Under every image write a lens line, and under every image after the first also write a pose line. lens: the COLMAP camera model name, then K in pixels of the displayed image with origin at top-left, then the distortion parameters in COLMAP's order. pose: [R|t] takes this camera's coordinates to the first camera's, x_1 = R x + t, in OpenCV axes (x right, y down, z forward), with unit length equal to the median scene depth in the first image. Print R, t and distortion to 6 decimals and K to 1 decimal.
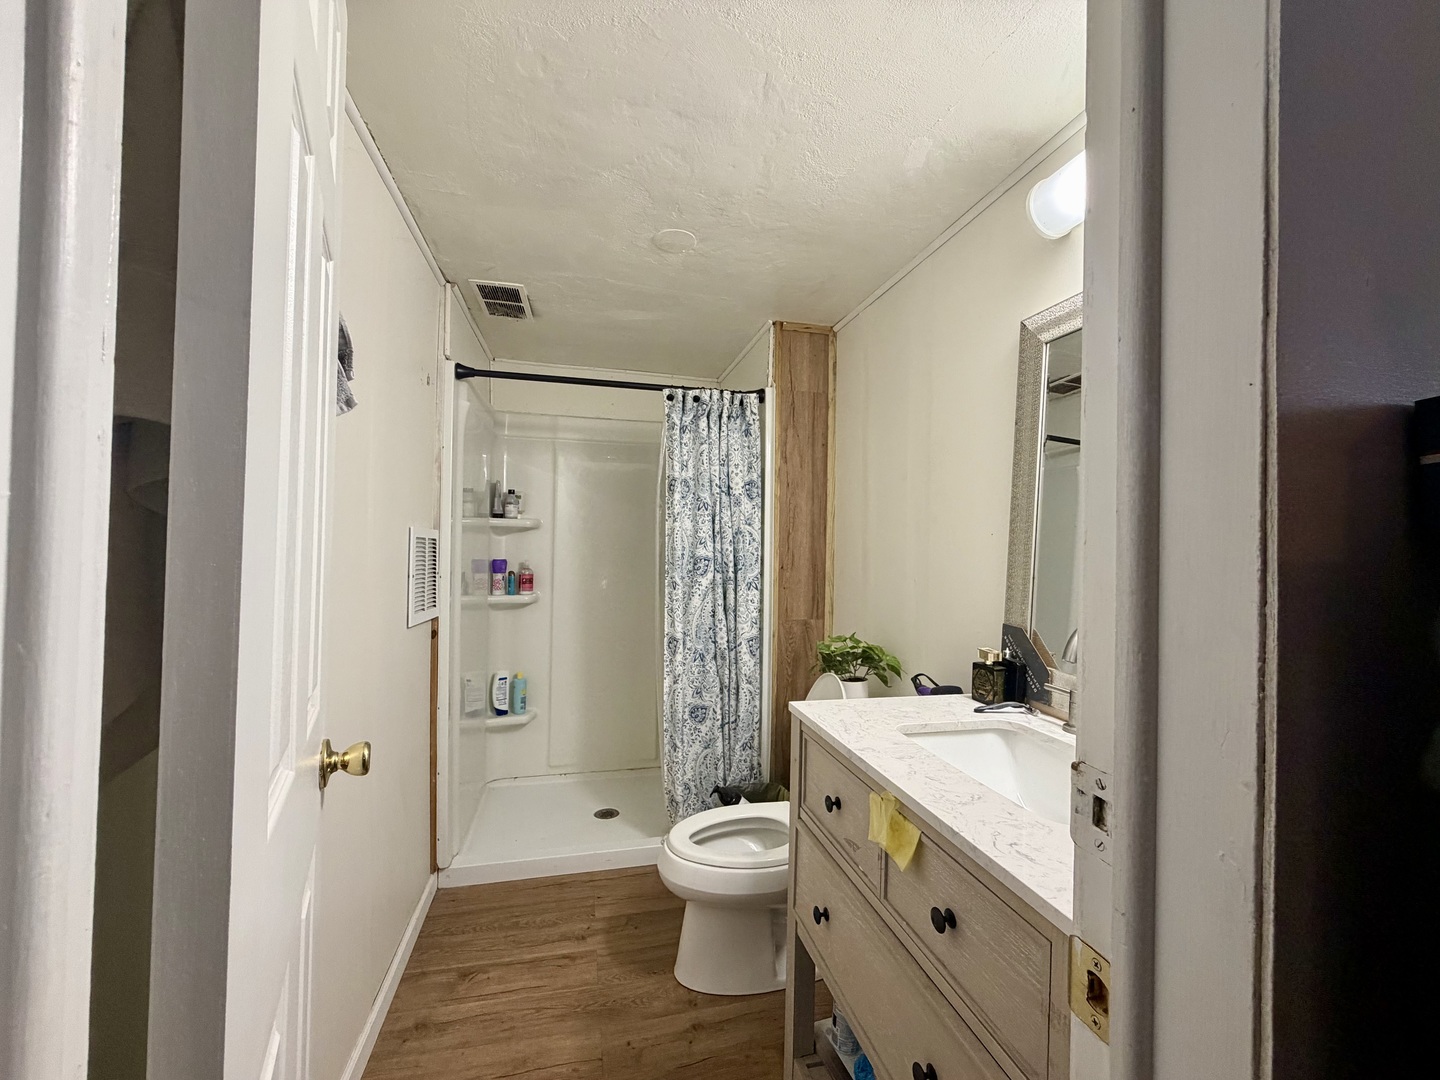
lens RADIAL K [[576.6, 0, 719.2], [0, 576.6, 540.3], [0, 0, 1]] dist [-0.000680, 0.000762]
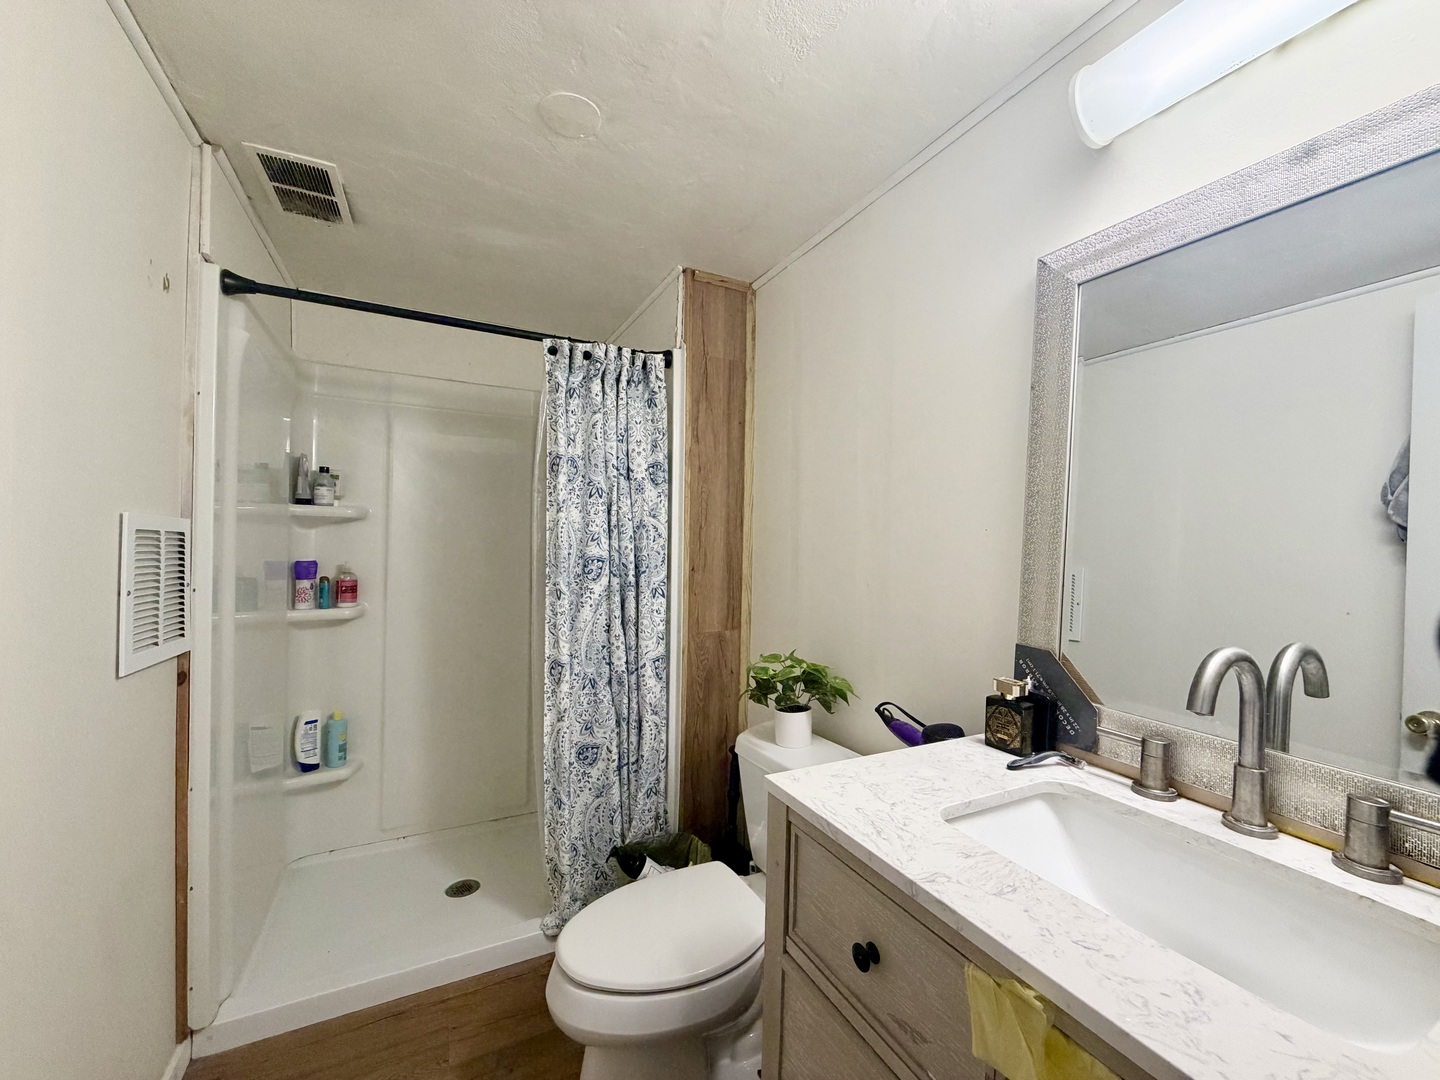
lens RADIAL K [[576.6, 0, 718.3], [0, 576.6, 540.4], [0, 0, 1]] dist [-0.000680, 0.000762]
pose [[0.972467, 0.001448, 0.233035, -0.048950], [-0.003288, 0.999966, 0.007506, -0.000213], [-0.233017, -0.008066, 0.972439, 0.196882]]
